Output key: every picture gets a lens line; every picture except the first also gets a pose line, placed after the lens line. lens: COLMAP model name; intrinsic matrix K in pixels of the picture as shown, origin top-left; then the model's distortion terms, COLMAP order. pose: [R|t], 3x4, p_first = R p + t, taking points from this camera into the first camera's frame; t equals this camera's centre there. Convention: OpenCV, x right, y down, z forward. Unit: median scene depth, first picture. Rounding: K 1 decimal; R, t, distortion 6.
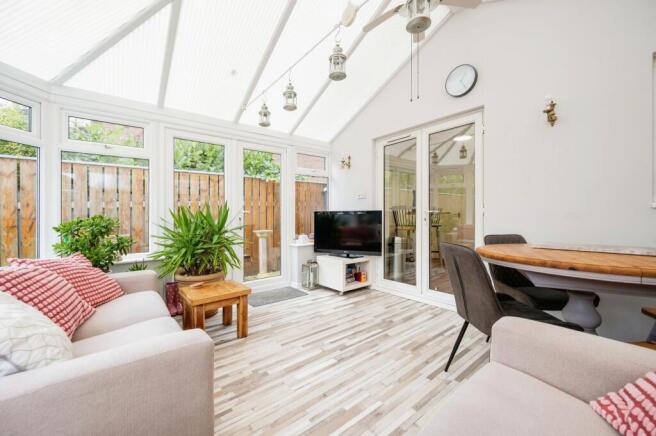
lens RADIAL K [[262.8, 0, 327.9], [0, 262.8, 211.3], [0, 0, 1]] dist [0.000605, 0.000063]
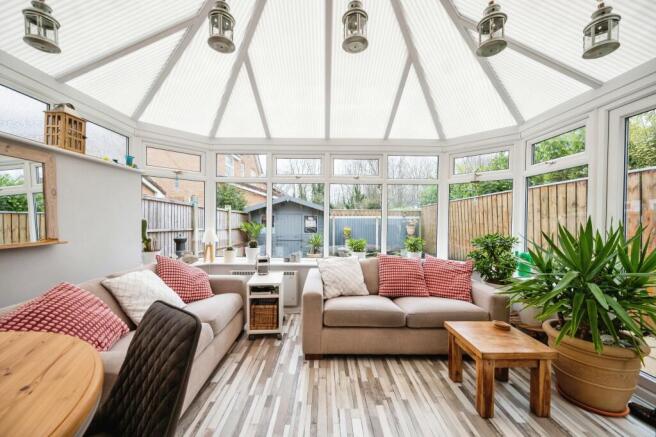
lens RADIAL K [[256.0, 0, 322.2], [0, 256.0, 235.3], [0, 0, 1]] dist [0.001647, 0.000075]
pose [[-0.623278, 0.060511, -0.779655, 0.635646], [0.005270, 0.997304, 0.073189, -0.086099], [0.781982, 0.041508, -0.621917, 1.469205]]
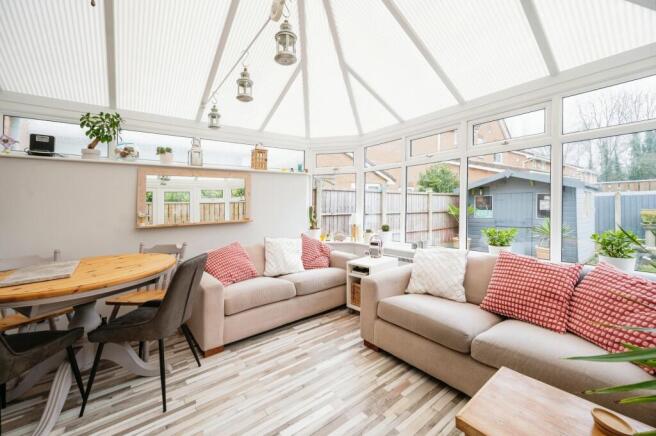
lens RADIAL K [[262.8, 0, 327.9], [0, 262.8, 211.3], [0, 0, 1]] dist [0.000605, 0.000063]
pose [[-0.998926, 0.041359, 0.020869, -0.159927], [0.041874, 0.998813, 0.024900, -0.080201], [-0.019814, 0.025747, -0.999472, 1.942468]]
